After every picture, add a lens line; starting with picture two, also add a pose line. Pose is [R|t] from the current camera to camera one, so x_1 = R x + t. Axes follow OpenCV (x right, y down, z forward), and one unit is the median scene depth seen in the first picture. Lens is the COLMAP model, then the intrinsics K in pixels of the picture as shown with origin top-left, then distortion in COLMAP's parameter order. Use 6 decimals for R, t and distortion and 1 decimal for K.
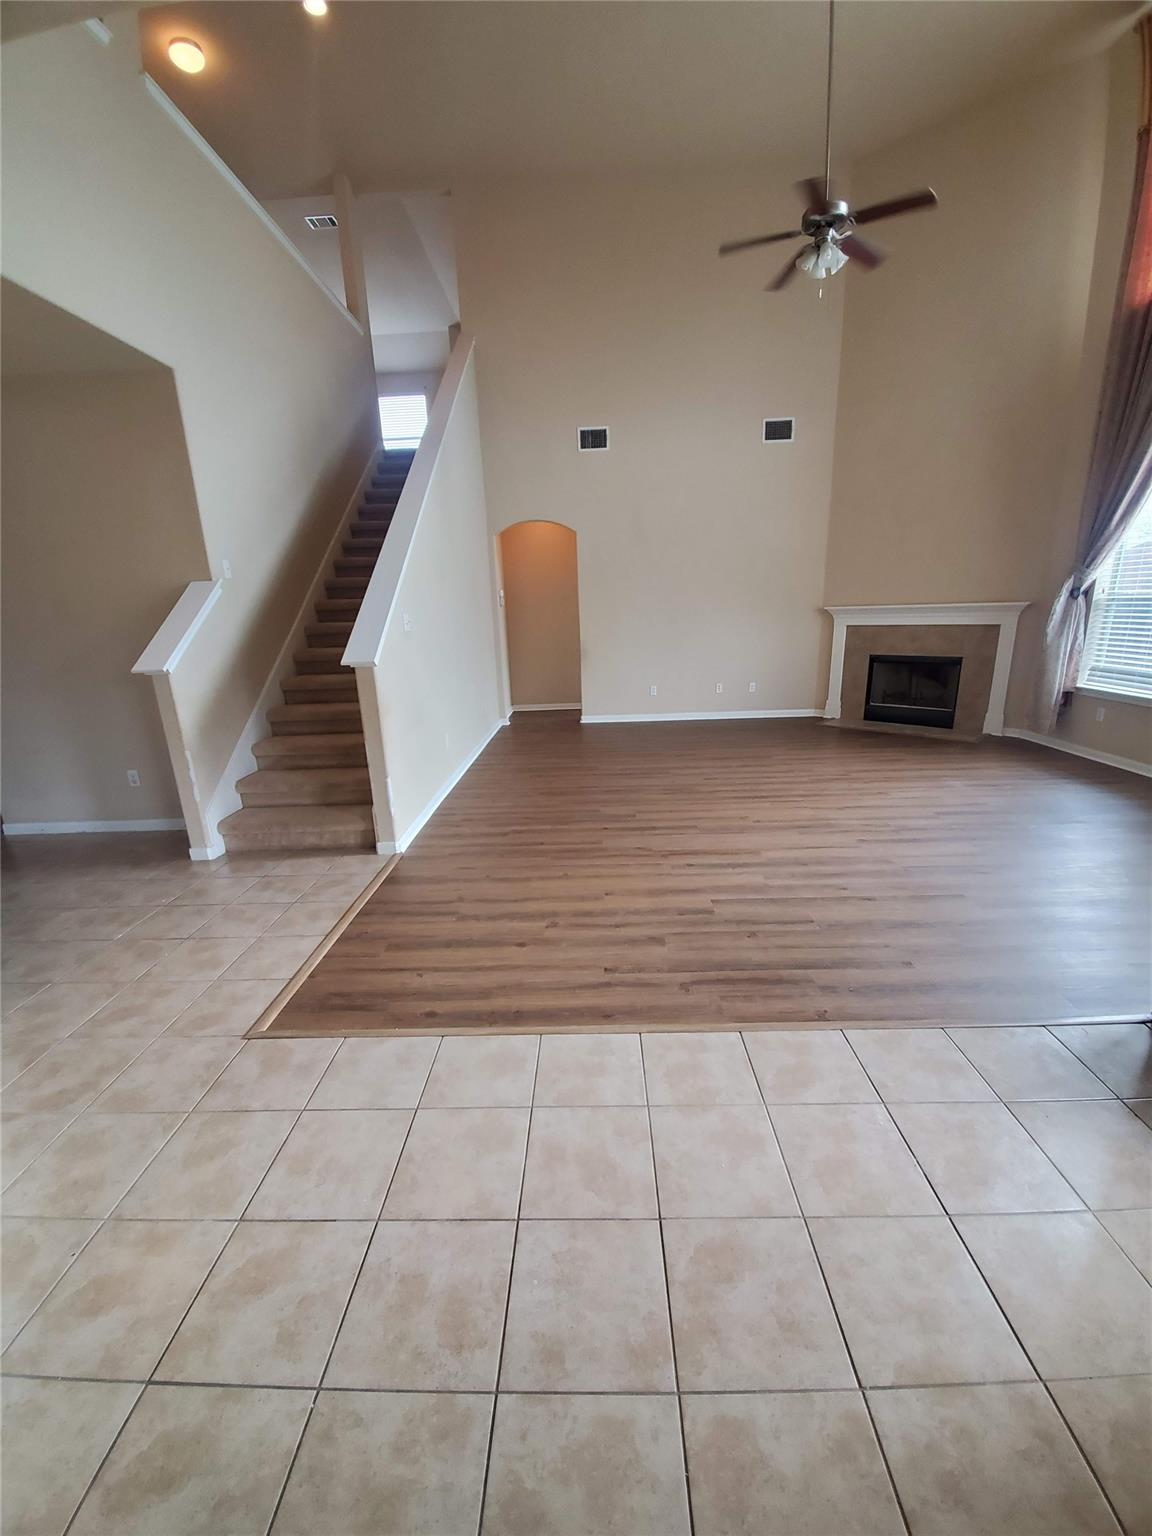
lens RADIAL K [[598.1, 0, 585.4], [0, 598.1, 779.1], [0, 0, 1]] dist [-0.000781, -0.000098]
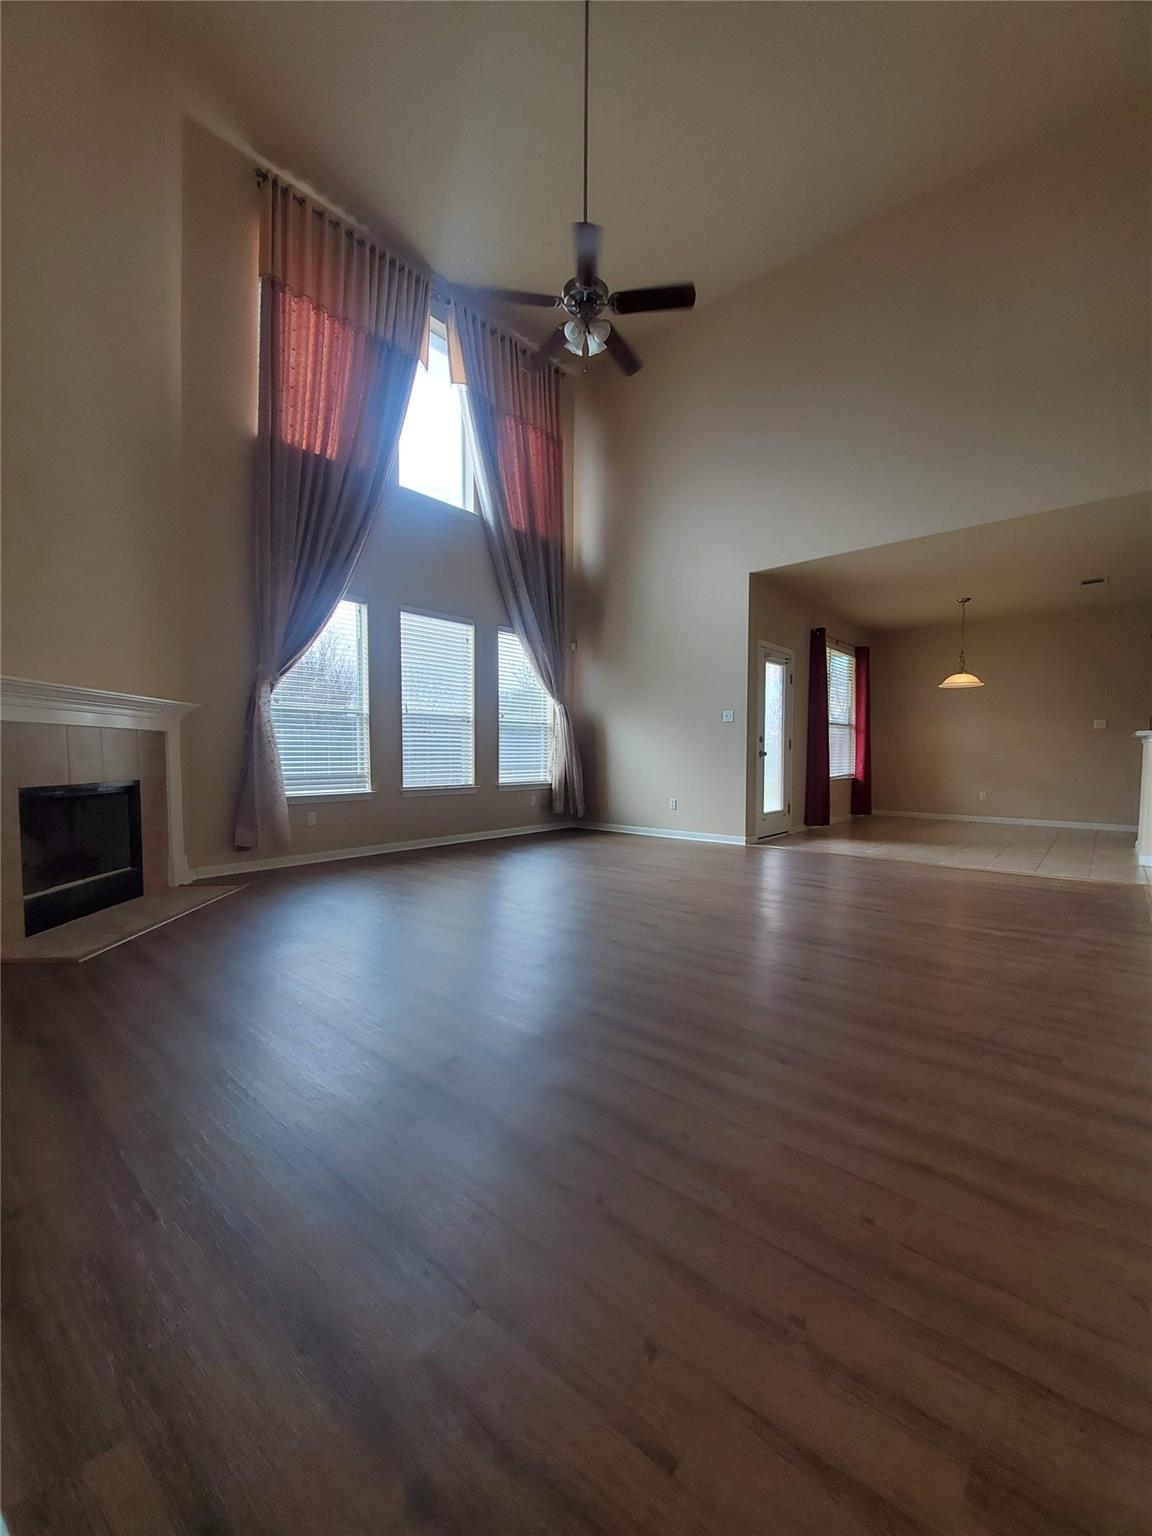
lens RADIAL K [[598.1, 0, 585.4], [0, 598.1, 779.1], [0, 0, 1]] dist [-0.000781, -0.000098]
pose [[-0.760506, 0.008743, 0.649272, -0.162749], [0.202435, 0.953267, 0.224281, -0.310450], [-0.616969, 0.302002, -0.726735, 1.445812]]
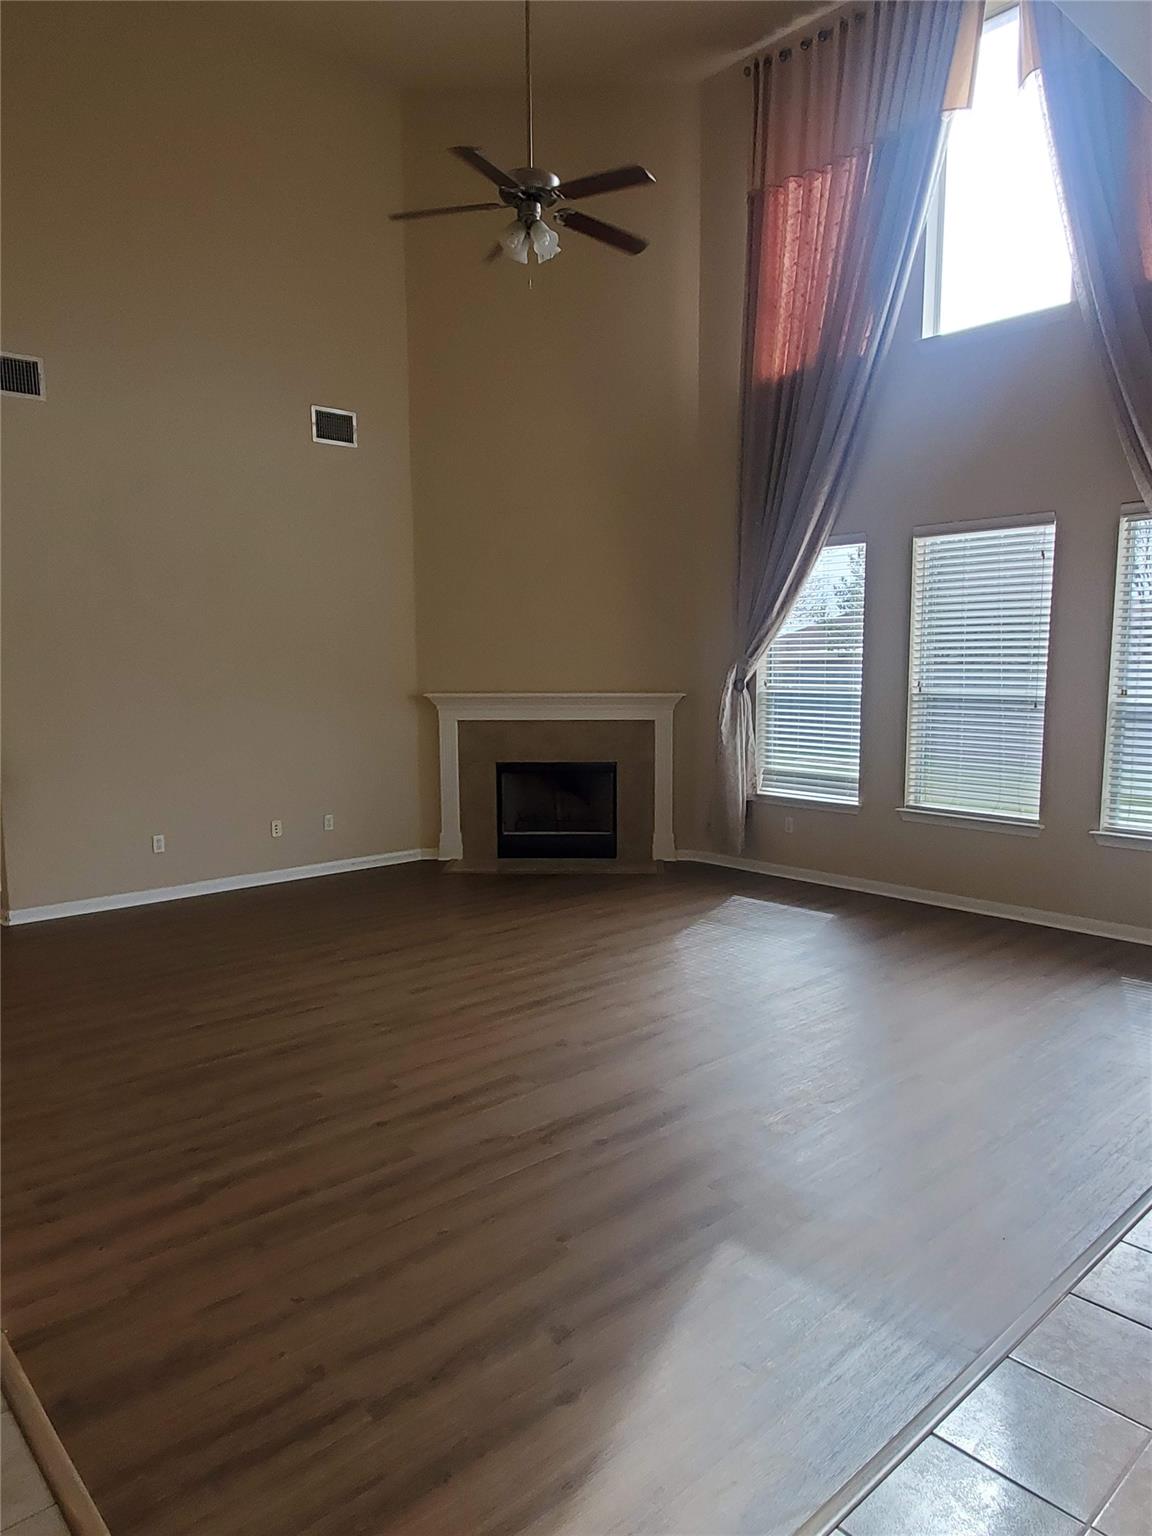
lens RADIAL K [[1018.6, 0, 576.0], [0, 1018.6, 768.0], [0, 0, 1]] dist [0.005085, 0.000377]
pose [[0.726886, -0.042252, 0.685457, -0.343509], [0.167998, 0.978721, -0.117824, -0.068414], [-0.665893, 0.200800, 0.718516, 0.149583]]
